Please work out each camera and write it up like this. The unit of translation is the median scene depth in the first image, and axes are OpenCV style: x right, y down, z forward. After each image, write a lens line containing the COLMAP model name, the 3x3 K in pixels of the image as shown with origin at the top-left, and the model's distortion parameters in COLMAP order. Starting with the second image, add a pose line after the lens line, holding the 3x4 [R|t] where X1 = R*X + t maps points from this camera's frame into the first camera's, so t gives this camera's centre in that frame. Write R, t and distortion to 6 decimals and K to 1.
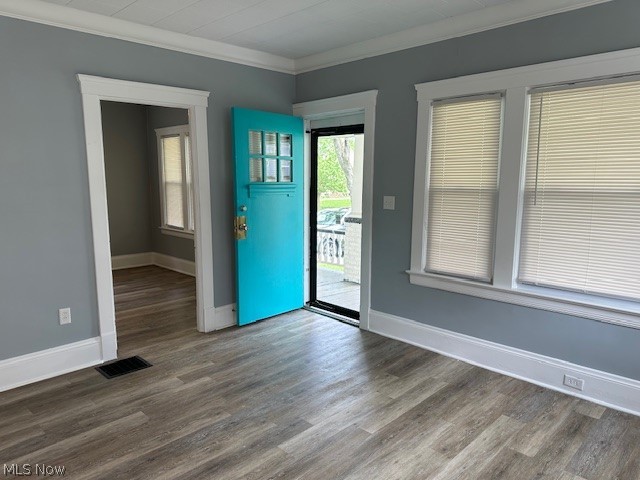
lens RADIAL K [[447.6, 0, 320.0], [0, 447.6, 240.0], [0, 0, 1]] dist [0.111705, -0.149904]
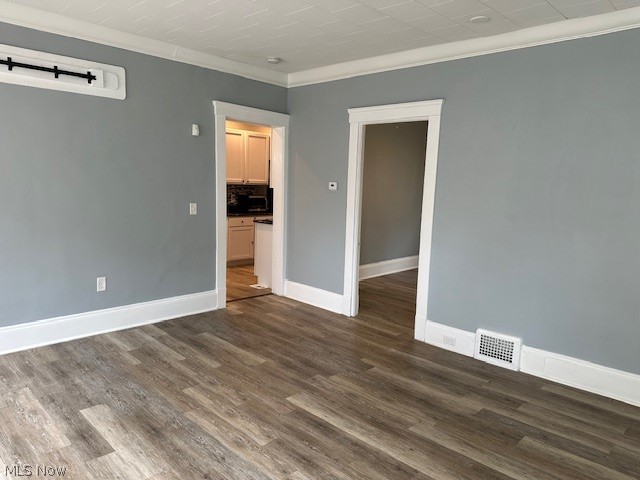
lens RADIAL K [[447.6, 0, 320.0], [0, 447.6, 240.0], [0, 0, 1]] dist [0.111705, -0.149904]
pose [[0.004239, 0.141272, -0.989962, 0.275613], [-0.176270, 0.974575, 0.138321, -0.041910], [0.984333, 0.173915, 0.029033, 0.279942]]
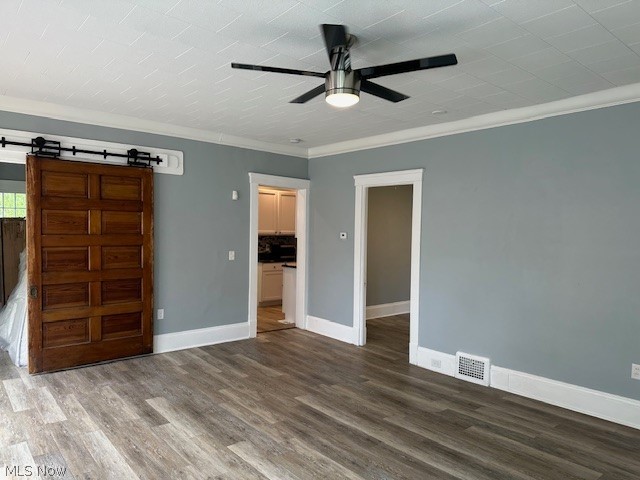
lens RADIAL K [[447.6, 0, 320.0], [0, 447.6, 240.0], [0, 0, 1]] dist [0.111705, -0.149904]
pose [[-0.088492, 0.032451, -0.995548, 0.665183], [-0.161857, 0.985717, 0.046517, -0.077990], [0.982838, 0.165253, -0.081975, 0.415549]]
